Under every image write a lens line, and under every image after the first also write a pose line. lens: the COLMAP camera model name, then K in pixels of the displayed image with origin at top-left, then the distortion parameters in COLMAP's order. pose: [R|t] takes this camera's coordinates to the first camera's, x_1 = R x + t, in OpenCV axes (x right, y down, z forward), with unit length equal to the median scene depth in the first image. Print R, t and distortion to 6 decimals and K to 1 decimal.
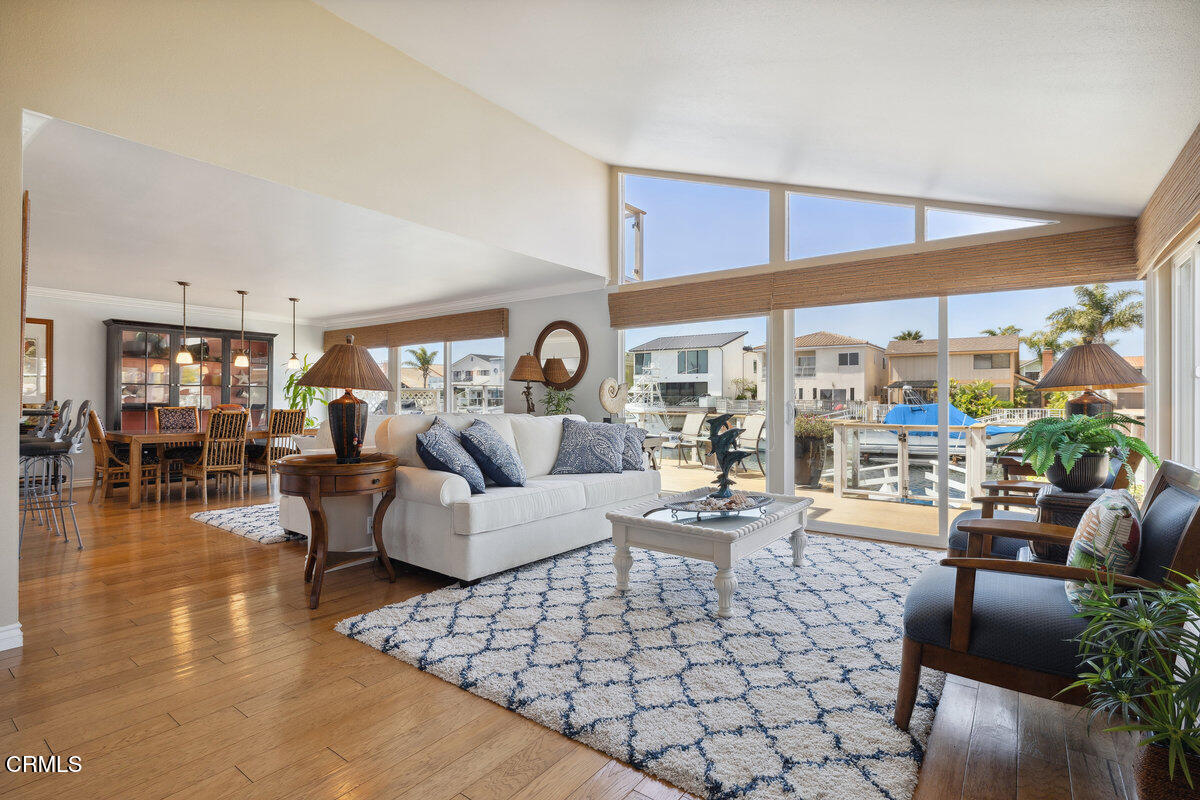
lens RADIAL K [[614.0, 0, 624.6], [0, 614.0, 398.0], [0, 0, 1]] dist [0.001661, 0.001487]
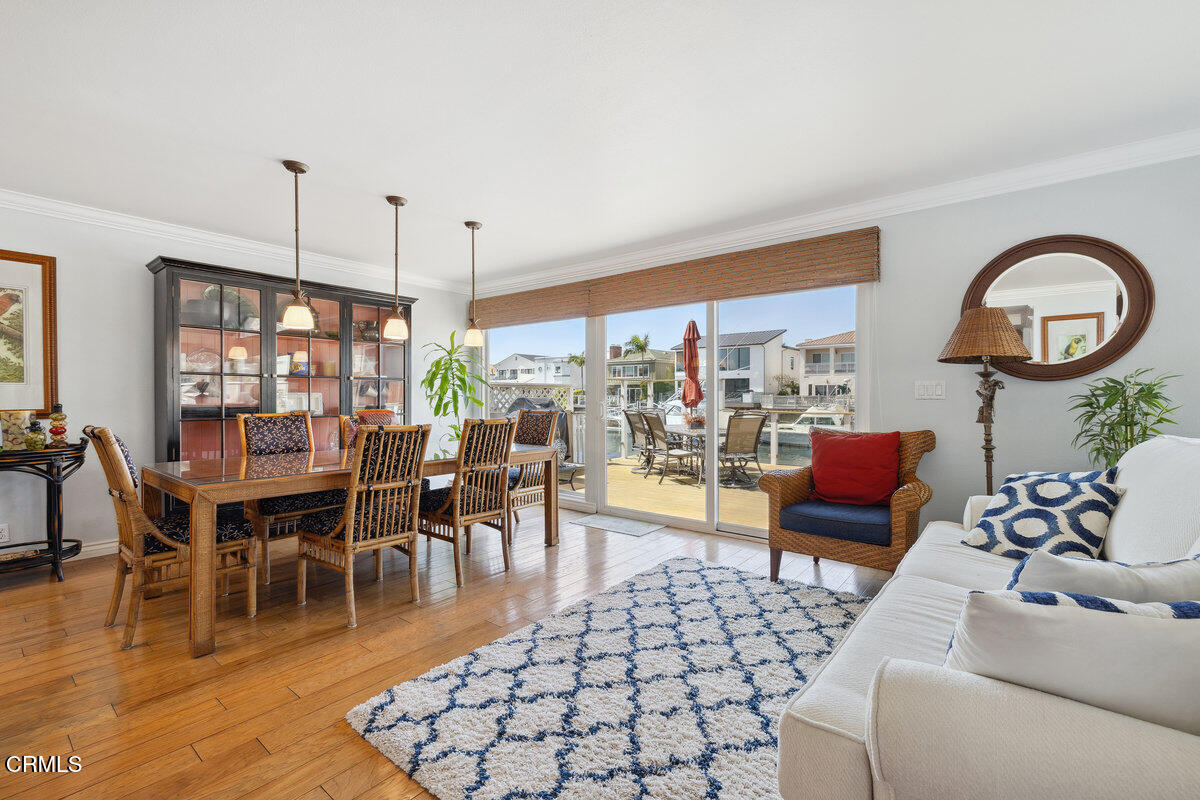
lens RADIAL K [[542.8, 0, 622.0], [0, 542.8, 400.4], [0, 0, 1]] dist [0.010277, -0.000437]
pose [[0.999690, -0.003504, -0.024630, -0.380711], [0.003784, 0.999929, 0.011332, -0.001827], [0.024589, -0.011422, 0.999632, 0.484477]]
